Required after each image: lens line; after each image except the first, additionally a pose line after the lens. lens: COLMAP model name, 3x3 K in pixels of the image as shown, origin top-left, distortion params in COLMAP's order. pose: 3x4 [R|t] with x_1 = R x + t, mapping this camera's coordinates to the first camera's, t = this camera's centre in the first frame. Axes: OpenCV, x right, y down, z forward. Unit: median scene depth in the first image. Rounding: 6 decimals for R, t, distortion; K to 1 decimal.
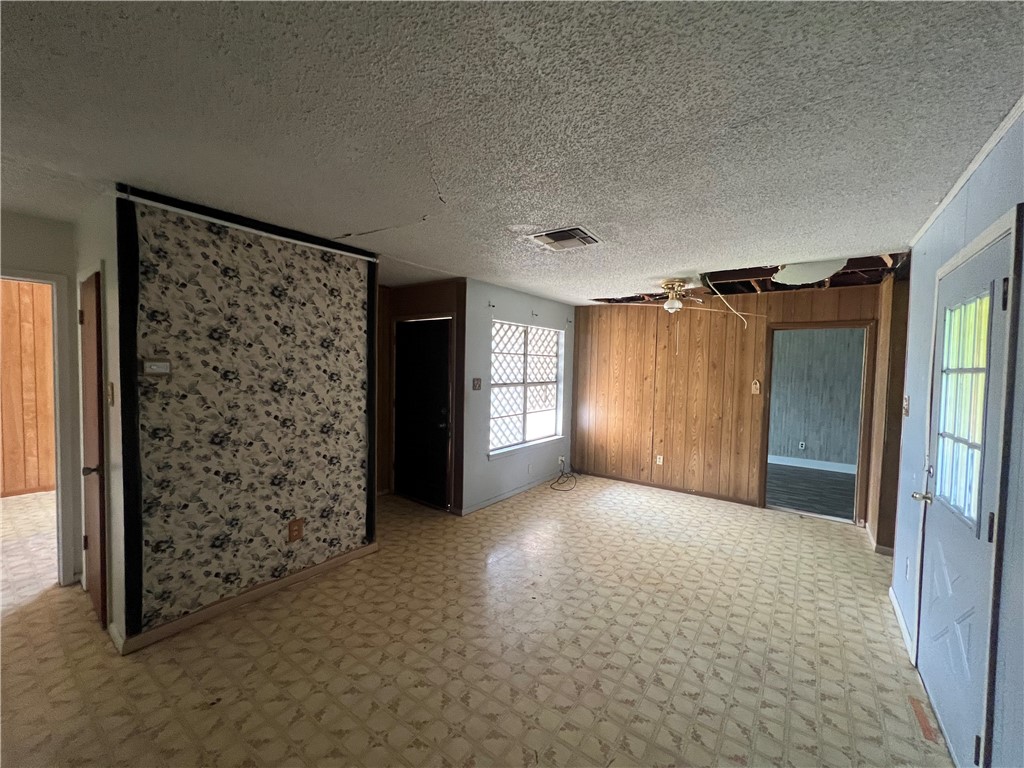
lens RADIAL K [[411.8, 0, 511.8], [0, 411.8, 384.3], [0, 0, 1]] dist [-0.007342, -0.000071]
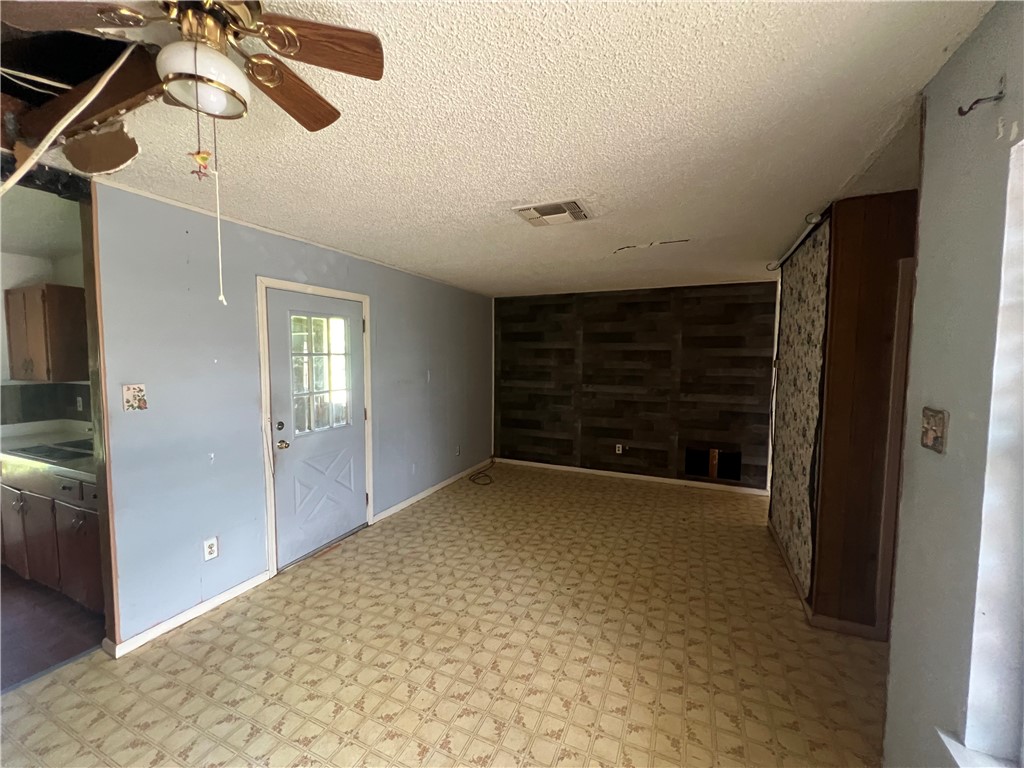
lens RADIAL K [[412.7, 0, 504.0], [0, 412.7, 385.7], [0, 0, 1]] dist [-0.011338, -0.000070]
pose [[-0.980432, -0.007801, -0.196703, 0.405069], [-0.028165, 0.994494, 0.100942, -0.068804], [0.194832, 0.104507, -0.975253, 1.872158]]
